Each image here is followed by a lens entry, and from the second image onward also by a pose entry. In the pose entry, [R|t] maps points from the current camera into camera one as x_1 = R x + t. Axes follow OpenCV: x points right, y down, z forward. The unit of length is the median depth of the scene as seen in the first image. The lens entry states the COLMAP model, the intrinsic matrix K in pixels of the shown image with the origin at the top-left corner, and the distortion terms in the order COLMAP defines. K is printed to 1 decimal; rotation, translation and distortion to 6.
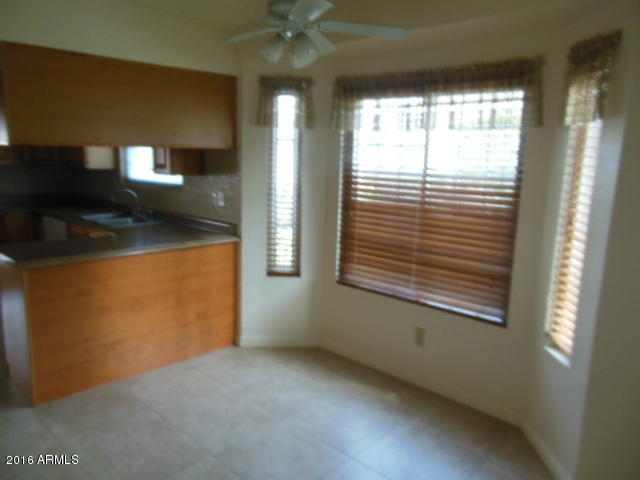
lens RADIAL K [[493.5, 0, 316.7], [0, 493.5, 242.3], [0, 0, 1]] dist [-0.023528, 0.034652]
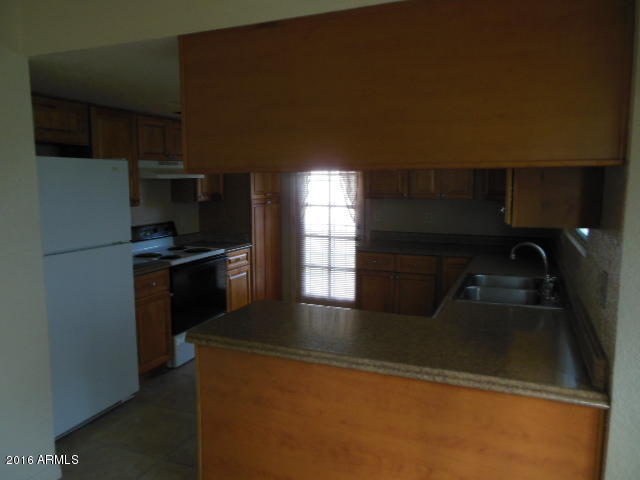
lens RADIAL K [[493.5, 0, 322.4], [0, 493.5, 240.5], [0, 0, 1]] dist [-0.023528, 0.034652]
pose [[0.369097, 0.081140, -0.925842, 0.104397], [-0.158515, 0.987081, 0.023313, -0.108880], [0.915773, 0.138155, 0.377191, 0.686606]]
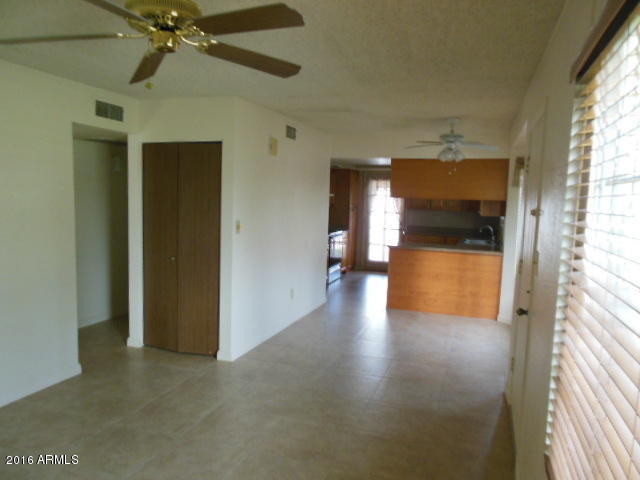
lens RADIAL K [[493.5, 0, 322.0], [0, 493.5, 238.7], [0, 0, 1]] dist [-0.023528, 0.034652]
pose [[0.428095, 0.063525, -0.901498, 1.131695], [-0.180816, 0.983377, -0.016569, 0.083987], [0.885461, 0.170098, 0.432465, -0.274369]]
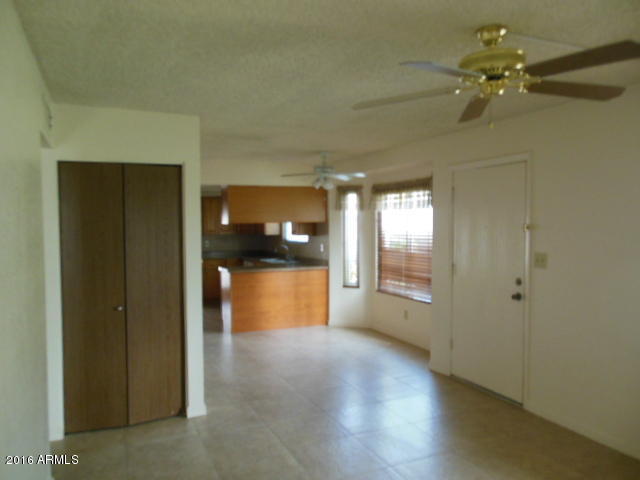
lens RADIAL K [[493.5, 0, 324.8], [0, 493.5, 239.7], [0, 0, 1]] dist [-0.023528, 0.034652]
pose [[0.927766, -0.020730, -0.372585, 0.587406], [-0.035500, 0.989024, -0.143426, 0.174016], [0.371469, 0.146292, 0.916847, -0.848615]]
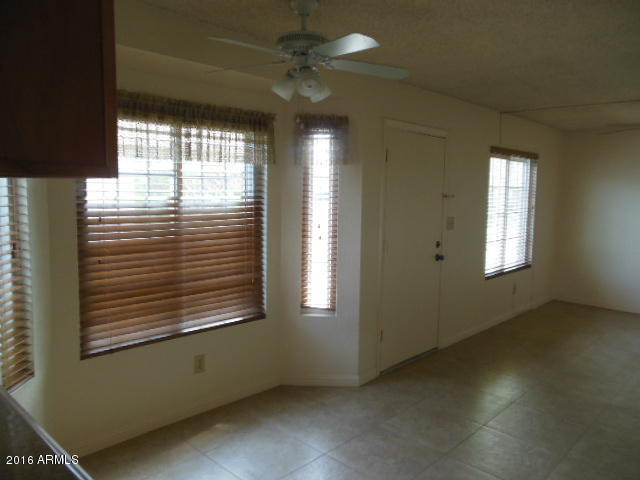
lens RADIAL K [[493.5, 0, 321.6], [0, 493.5, 246.2], [0, 0, 1]] dist [-0.023528, 0.034652]
pose [[0.003395, -0.144406, 0.989513, -0.691415], [0.161124, 0.976668, 0.141978, -0.134708], [-0.986928, 0.158953, 0.026583, 0.632987]]
